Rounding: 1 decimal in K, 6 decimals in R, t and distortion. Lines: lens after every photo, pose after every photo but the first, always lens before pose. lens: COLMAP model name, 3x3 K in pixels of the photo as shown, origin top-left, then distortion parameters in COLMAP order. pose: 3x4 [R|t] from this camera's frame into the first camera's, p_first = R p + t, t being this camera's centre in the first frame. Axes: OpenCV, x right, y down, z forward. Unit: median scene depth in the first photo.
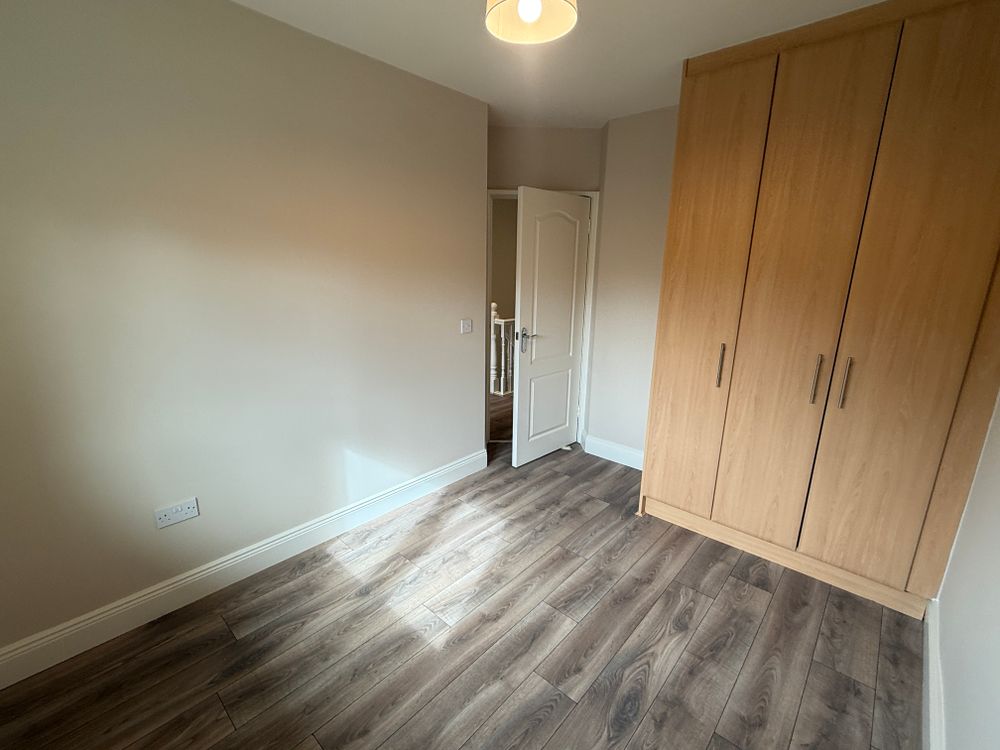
lens RADIAL K [[437.7, 0, 500.0], [0, 437.7, 375.0], [0, 0, 1]] dist [-0.002762, 0.000037]
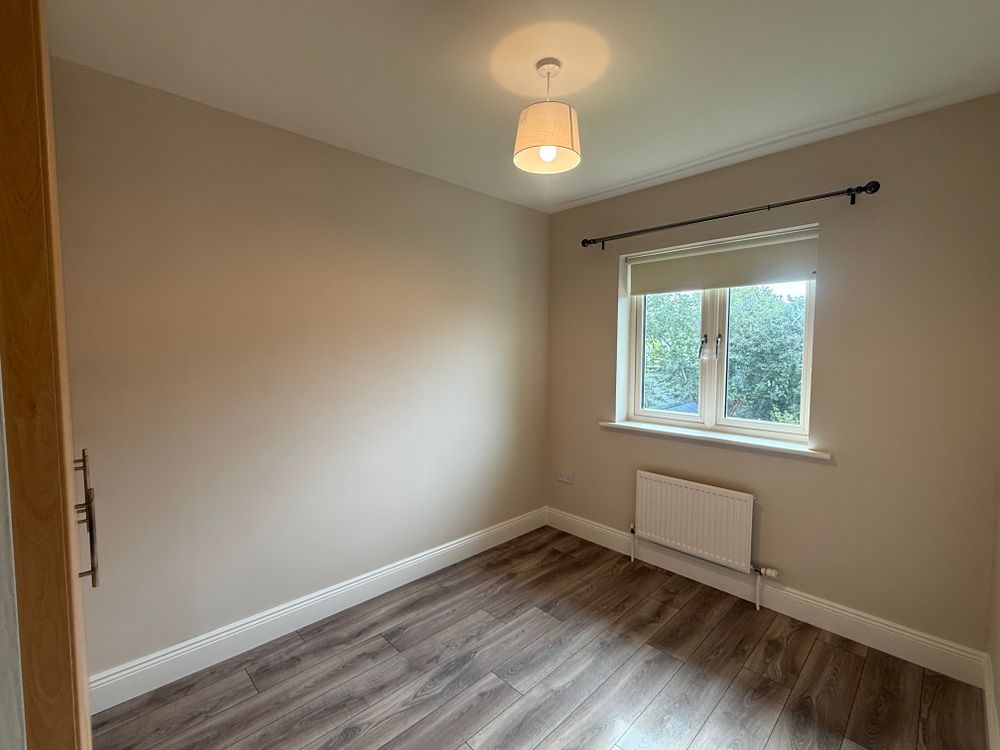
lens RADIAL K [[437.7, 0, 500.0], [0, 437.7, 375.0], [0, 0, 1]] dist [-0.002762, 0.000037]
pose [[-0.998064, -0.017734, 0.059611, 0.085600], [0.001398, 0.951843, 0.306583, -0.430216], [-0.062177, 0.306073, -0.949975, 1.827716]]
